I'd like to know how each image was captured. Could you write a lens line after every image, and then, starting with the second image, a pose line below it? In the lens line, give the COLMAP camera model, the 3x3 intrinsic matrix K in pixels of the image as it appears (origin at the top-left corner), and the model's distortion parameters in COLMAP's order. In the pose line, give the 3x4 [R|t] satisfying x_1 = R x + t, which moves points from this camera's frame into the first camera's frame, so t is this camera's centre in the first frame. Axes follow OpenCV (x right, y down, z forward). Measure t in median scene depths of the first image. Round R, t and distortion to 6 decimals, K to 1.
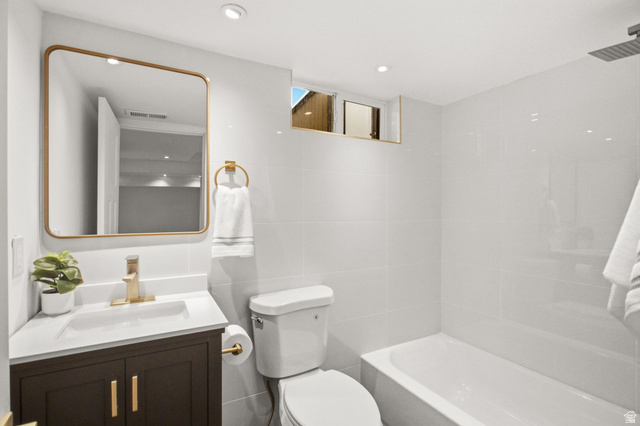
lens RADIAL K [[304.6, 0, 320.0], [0, 304.6, 213.0], [0, 0, 1]] dist [-0.002753, -0.000488]
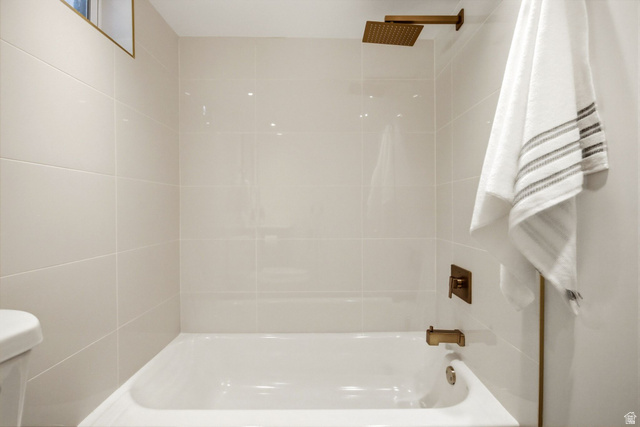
lens RADIAL K [[304.6, 0, 320.0], [0, 304.6, 213.5], [0, 0, 1]] dist [-0.002753, -0.000488]
pose [[0.493663, -0.015959, 0.869507, -0.115278], [-0.000345, 0.999828, 0.018546, 0.100088], [-0.869653, -0.009455, 0.493572, 0.410858]]
